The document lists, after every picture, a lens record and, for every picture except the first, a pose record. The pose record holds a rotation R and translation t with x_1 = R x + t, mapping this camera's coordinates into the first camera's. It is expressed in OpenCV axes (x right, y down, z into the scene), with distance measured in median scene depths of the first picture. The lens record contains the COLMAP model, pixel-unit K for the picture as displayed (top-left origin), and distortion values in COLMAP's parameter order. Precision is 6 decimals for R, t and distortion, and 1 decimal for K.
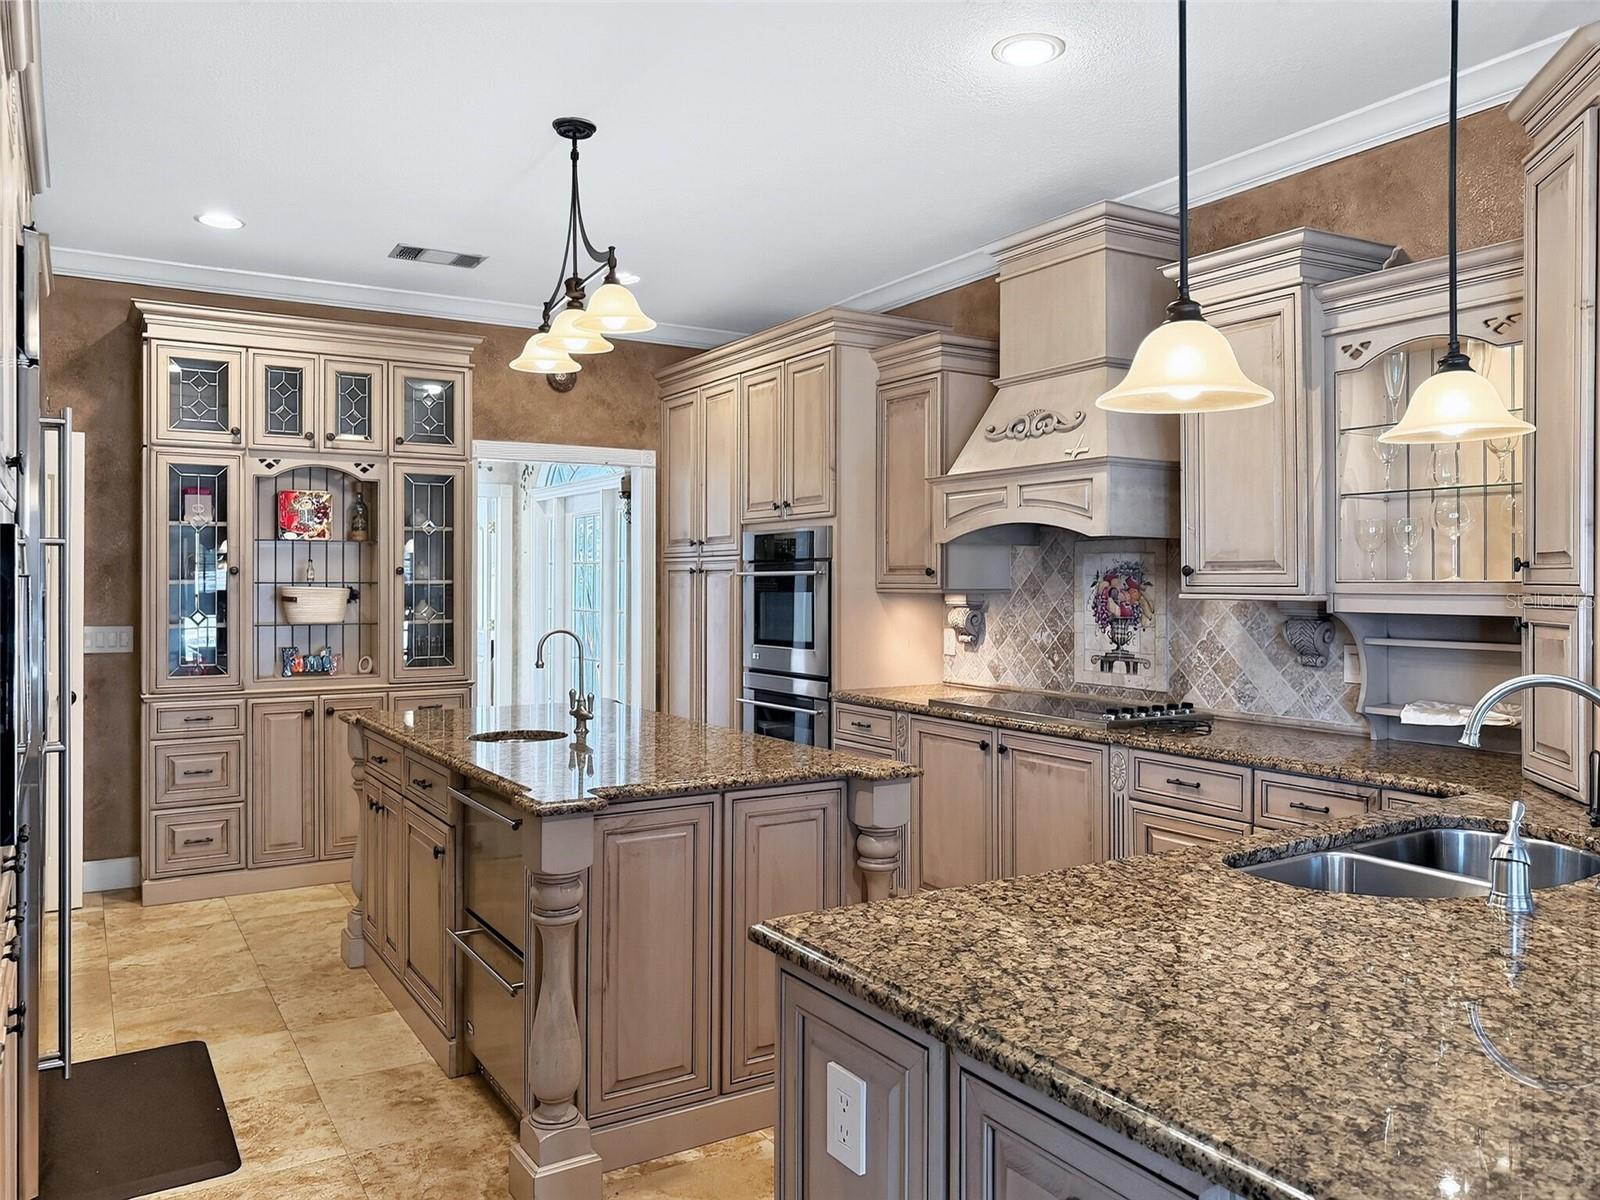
lens RADIAL K [[1190.4, 0, 799.6], [0, 1190.4, 589.6], [0, 0, 1]] dist [0.004101, 0.001174]
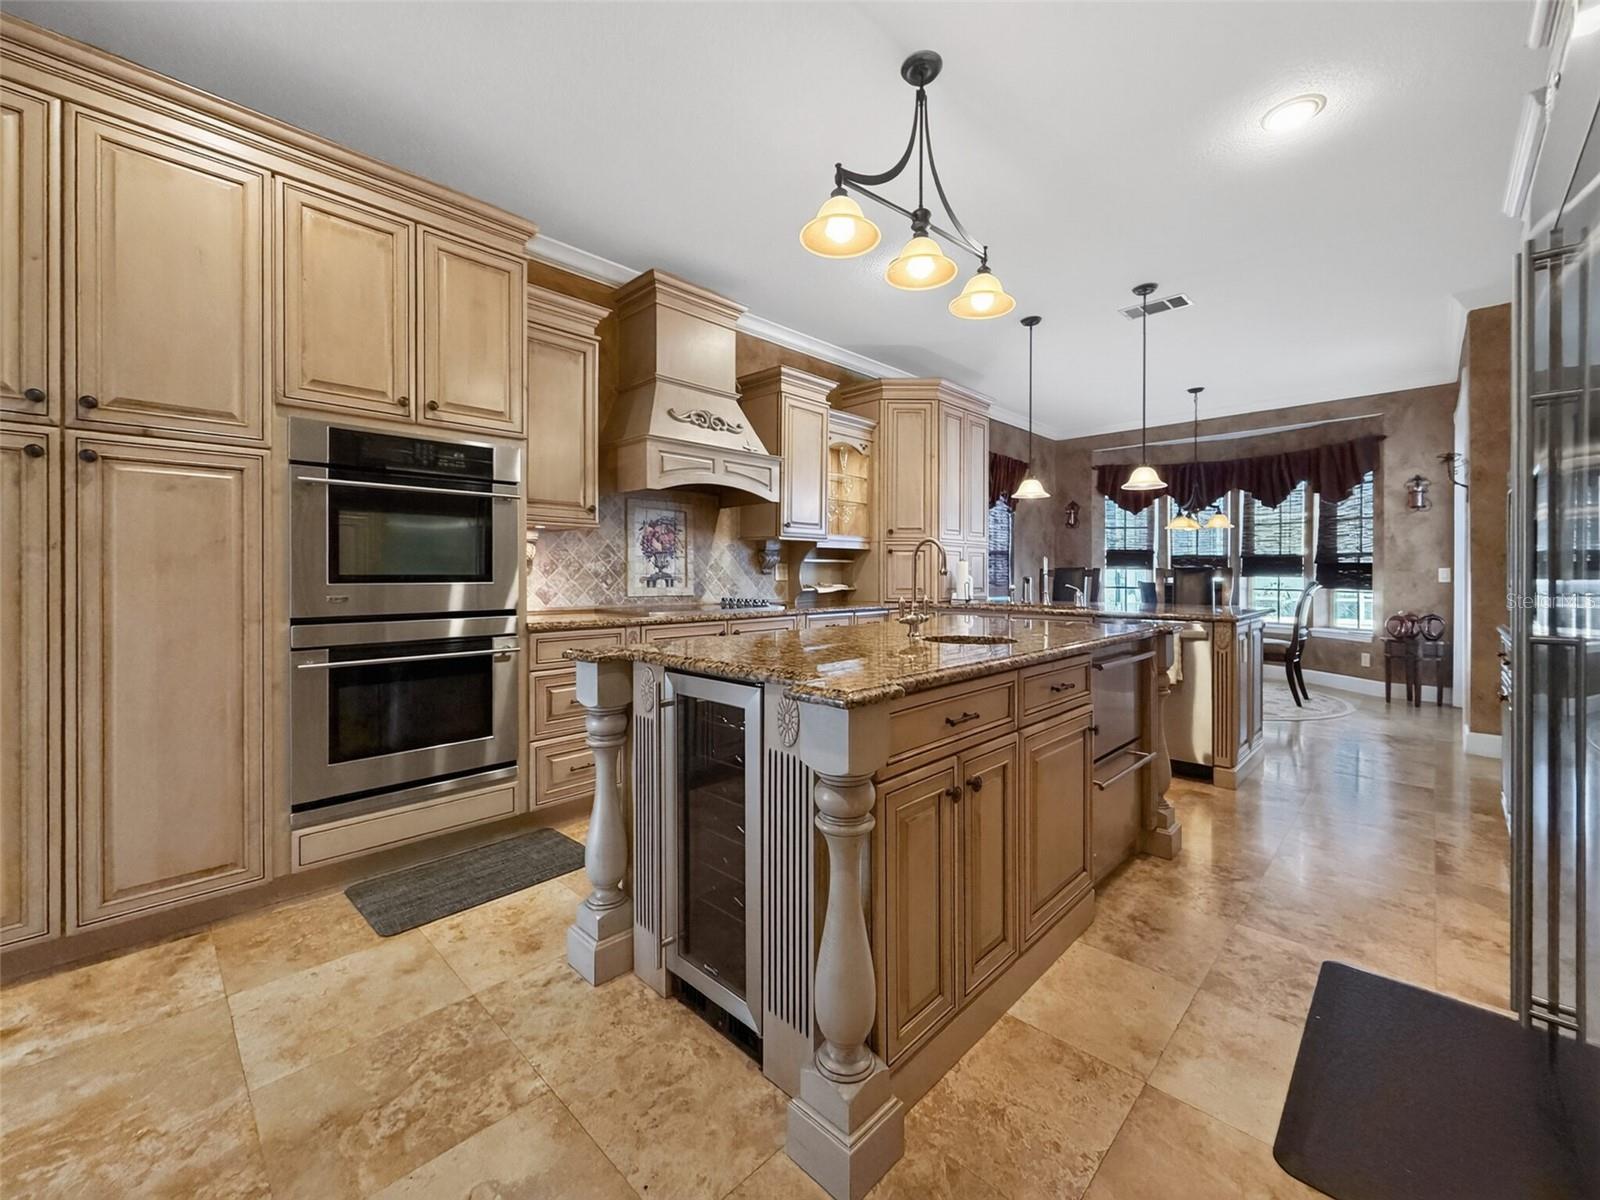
lens RADIAL K [[639.2, 0, 813.9], [0, 639.2, 576.8], [0, 0, 1]] dist [-0.003273, -0.000190]
pose [[-0.250885, -0.002469, 0.968014, -0.595314], [0.010937, 0.999926, 0.005385, 0.054820], [-0.967955, 0.011938, -0.250840, 1.027389]]
